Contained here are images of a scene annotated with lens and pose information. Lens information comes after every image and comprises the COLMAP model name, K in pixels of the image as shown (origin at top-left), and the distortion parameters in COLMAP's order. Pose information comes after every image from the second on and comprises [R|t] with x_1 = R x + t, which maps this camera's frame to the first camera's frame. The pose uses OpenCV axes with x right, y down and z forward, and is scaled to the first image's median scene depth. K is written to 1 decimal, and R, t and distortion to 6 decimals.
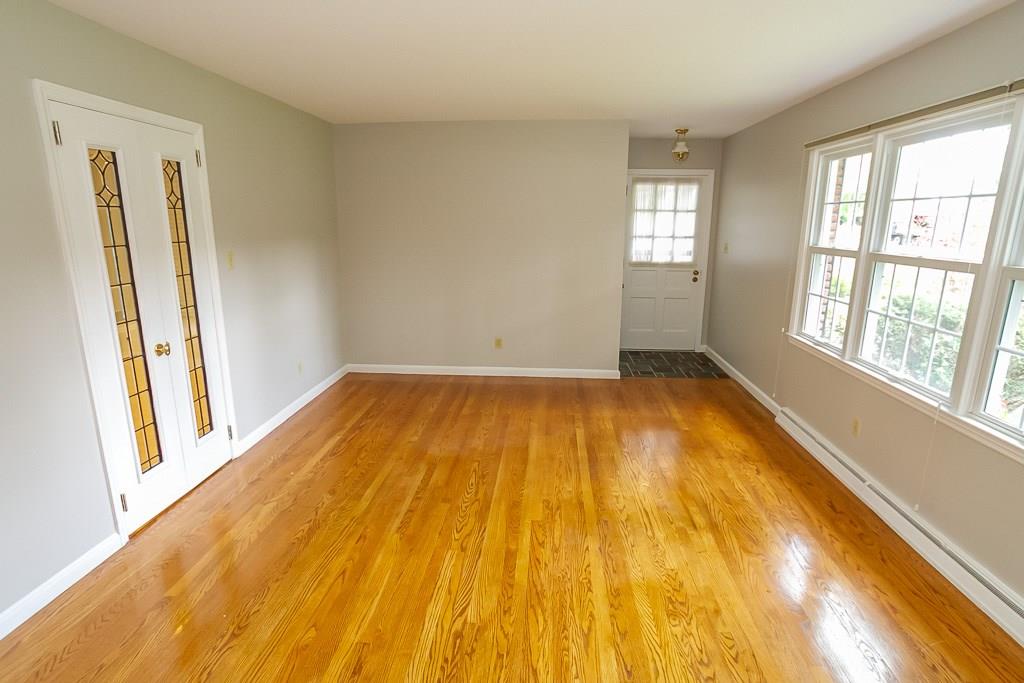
lens RADIAL K [[527.6, 0, 516.8], [0, 527.6, 345.9], [0, 0, 1]] dist [-0.043480, 0.006757]
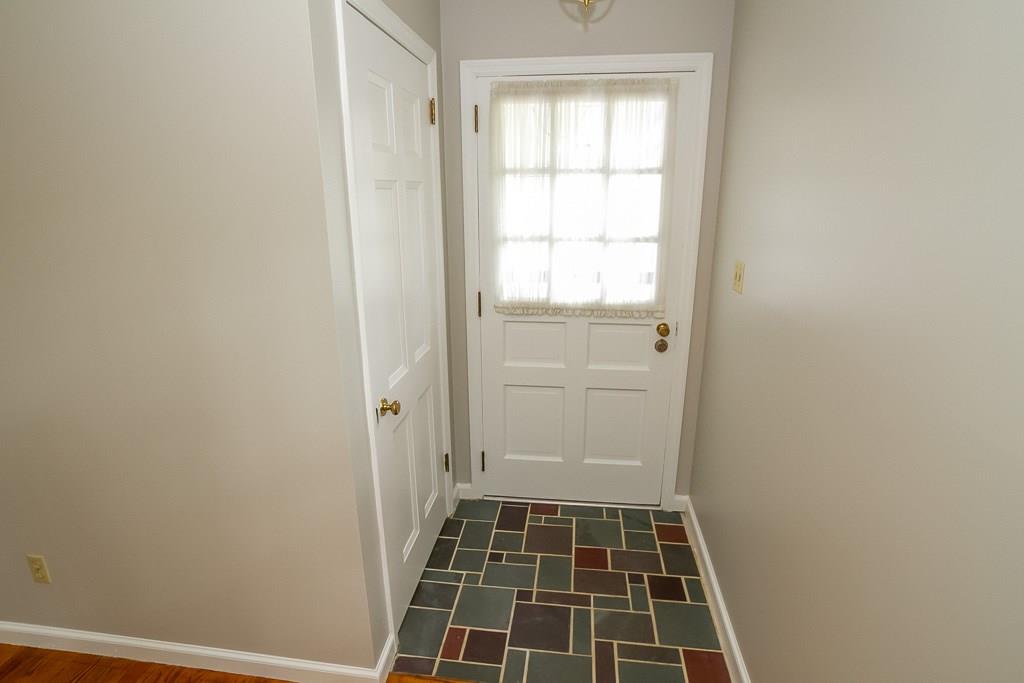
lens RADIAL K [[510.9, 0, 515.1], [0, 510.9, 340.5], [0, 0, 1]] dist [-0.038295, 0.005800]
pose [[0.997669, 0.010326, -0.067452, 0.323527], [-0.007676, 0.999193, 0.039431, -0.183728], [0.067805, -0.038821, 0.996943, 0.770196]]
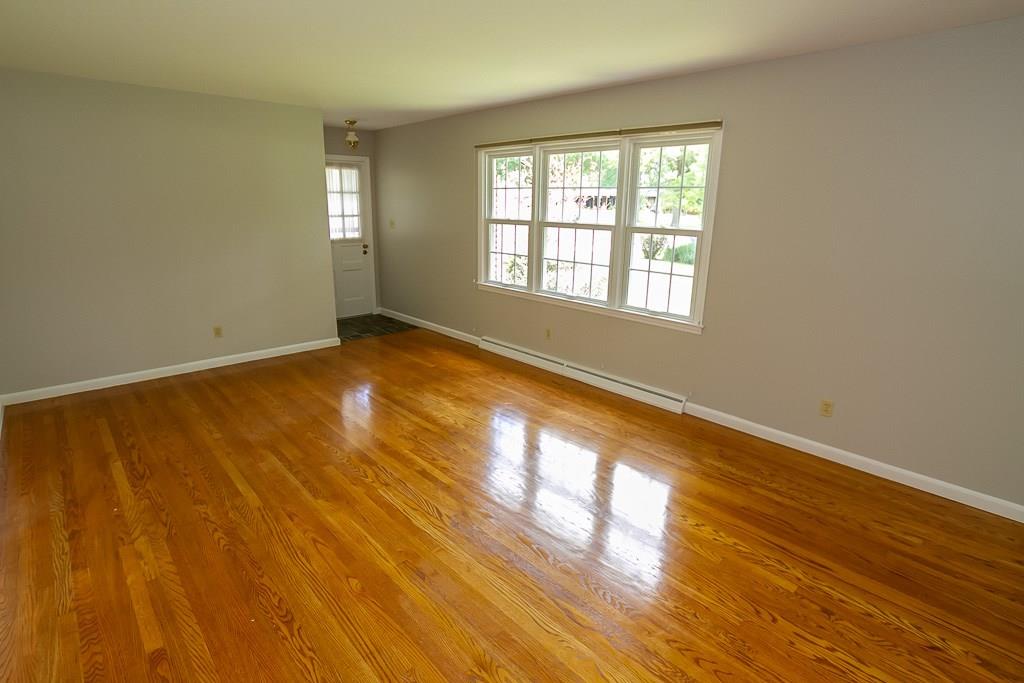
lens RADIAL K [[510.9, 0, 502.0], [0, 510.9, 335.9], [0, 0, 1]] dist [-0.038295, 0.005800]
pose [[0.693244, -0.177322, 0.698549, -0.339181], [0.159105, 0.983000, 0.091631, 0.000126], [-0.702922, 0.047619, 0.709671, 0.001139]]
